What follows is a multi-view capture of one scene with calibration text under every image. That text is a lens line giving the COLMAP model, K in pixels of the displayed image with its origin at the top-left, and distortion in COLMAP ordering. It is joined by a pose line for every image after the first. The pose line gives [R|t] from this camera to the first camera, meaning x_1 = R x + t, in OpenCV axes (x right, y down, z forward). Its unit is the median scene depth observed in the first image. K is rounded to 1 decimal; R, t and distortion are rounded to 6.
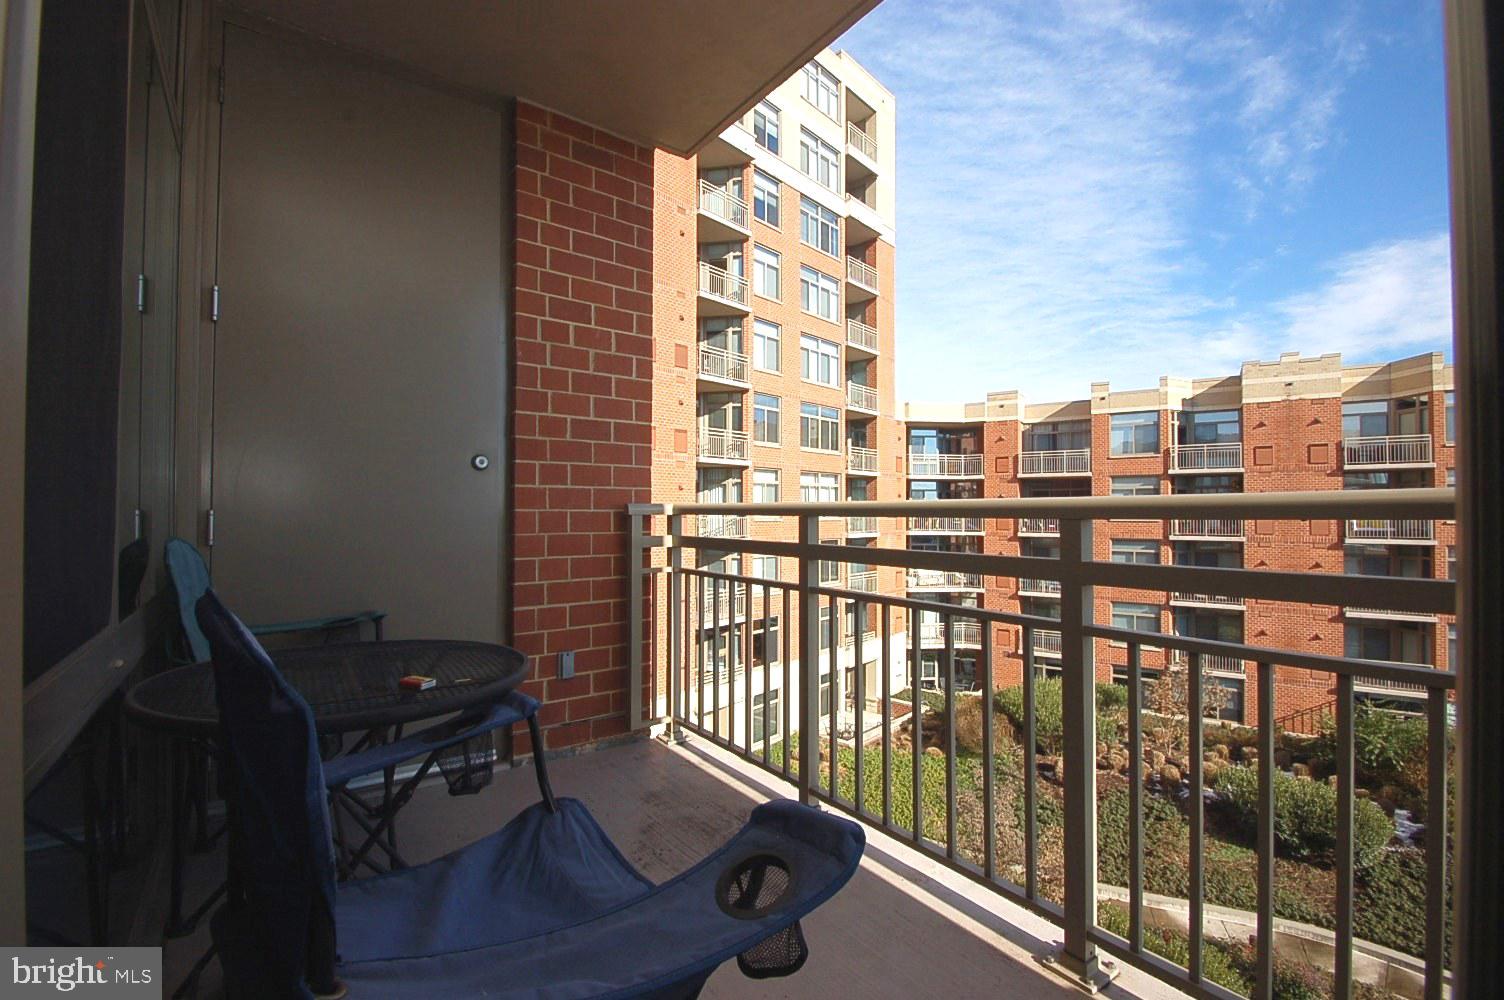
lens RADIAL K [[659.4, 0, 752.1], [0, 659.4, 501.9], [0, 0, 1]] dist [0.013498, -0.016938]
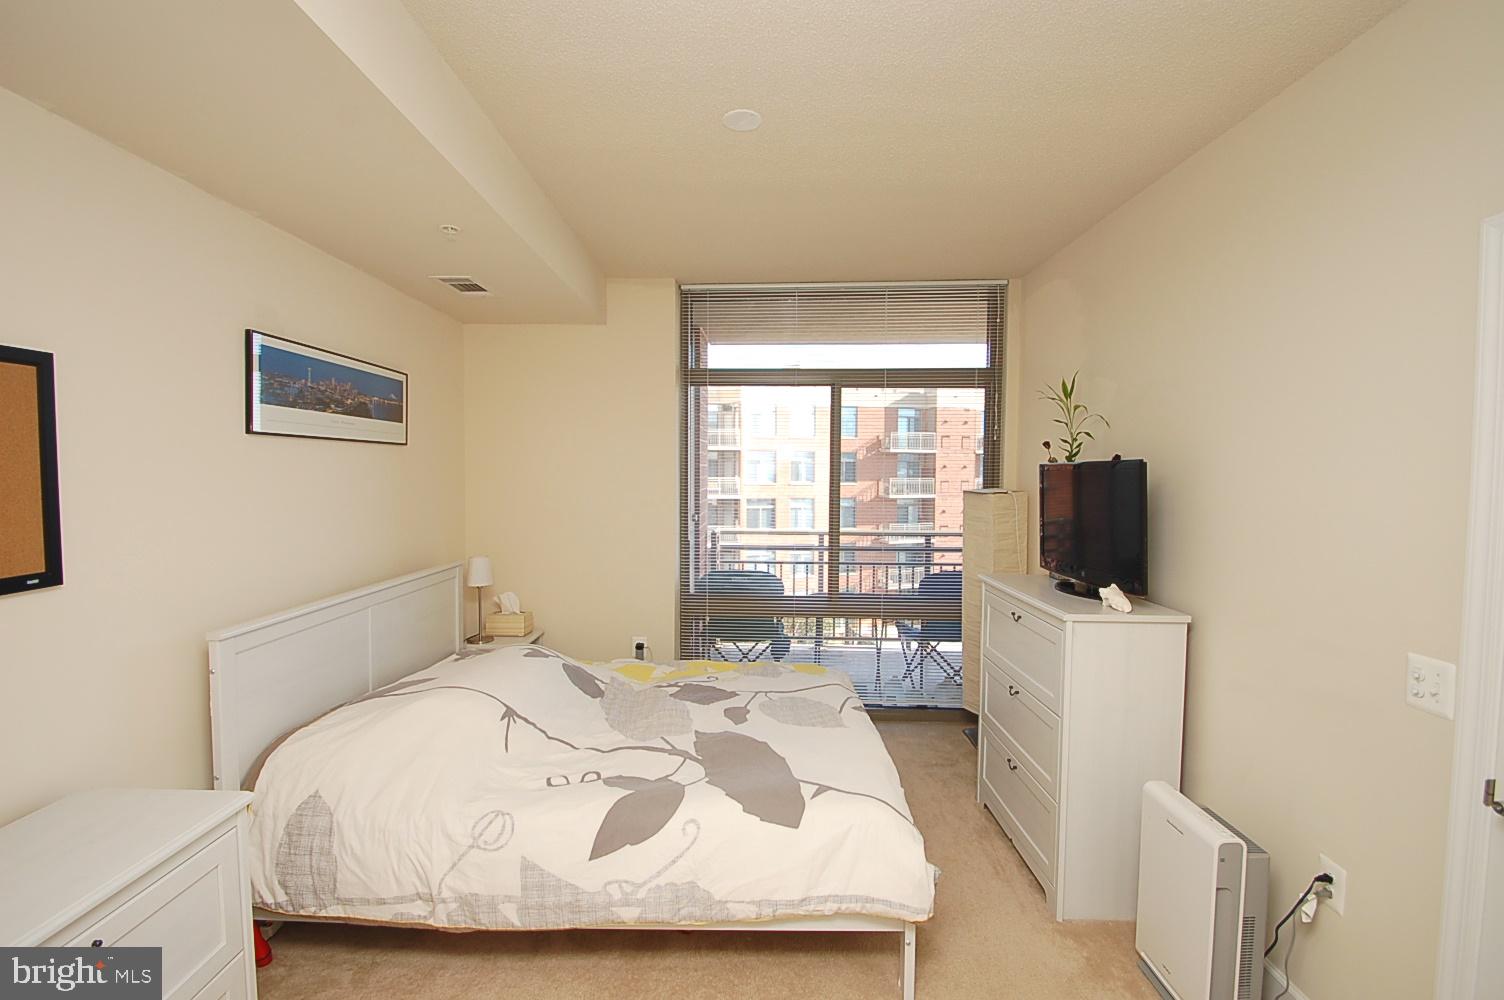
lens RADIAL K [[659.4, 0, 752.1], [0, 659.4, 501.9], [0, 0, 1]] dist [0.013498, -0.016938]
pose [[0.631610, -0.037786, 0.774365, -0.178669], [-0.014405, 0.998067, 0.060451, -0.022401], [-0.775152, -0.049337, 0.629845, -0.036240]]
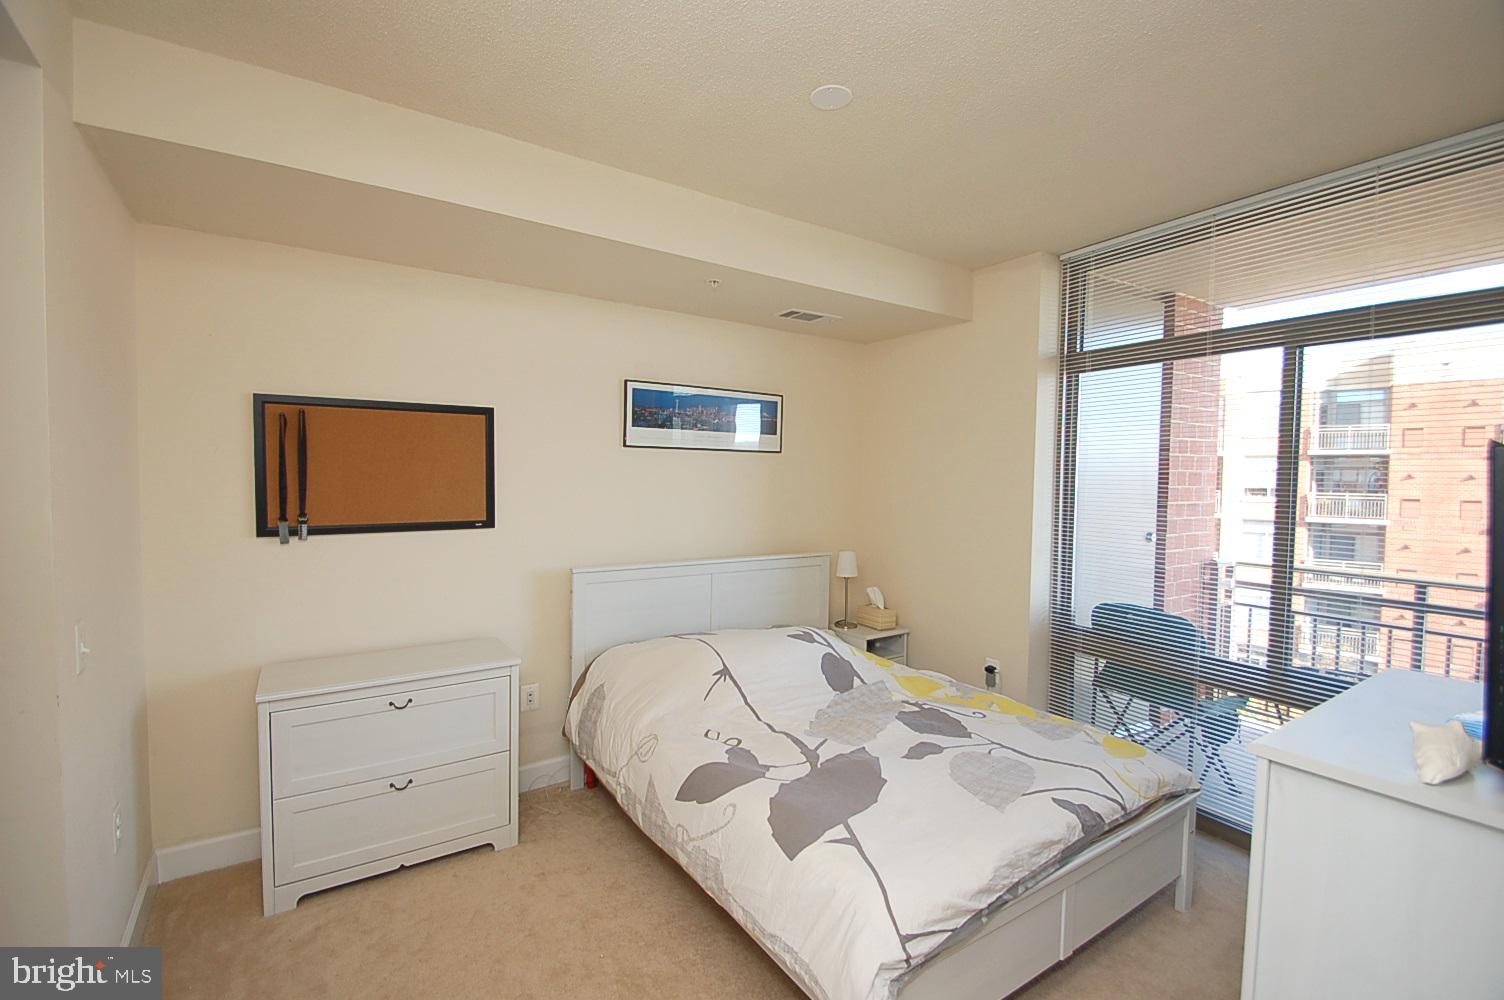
lens RADIAL K [[659.4, 0, 752.1], [0, 659.4, 501.9], [0, 0, 1]] dist [0.013498, -0.016938]
pose [[0.996065, 0.013152, -0.087646, -0.118619], [-0.008260, 0.998399, 0.055953, -0.021735], [0.088242, -0.055009, 0.994579, -0.060425]]
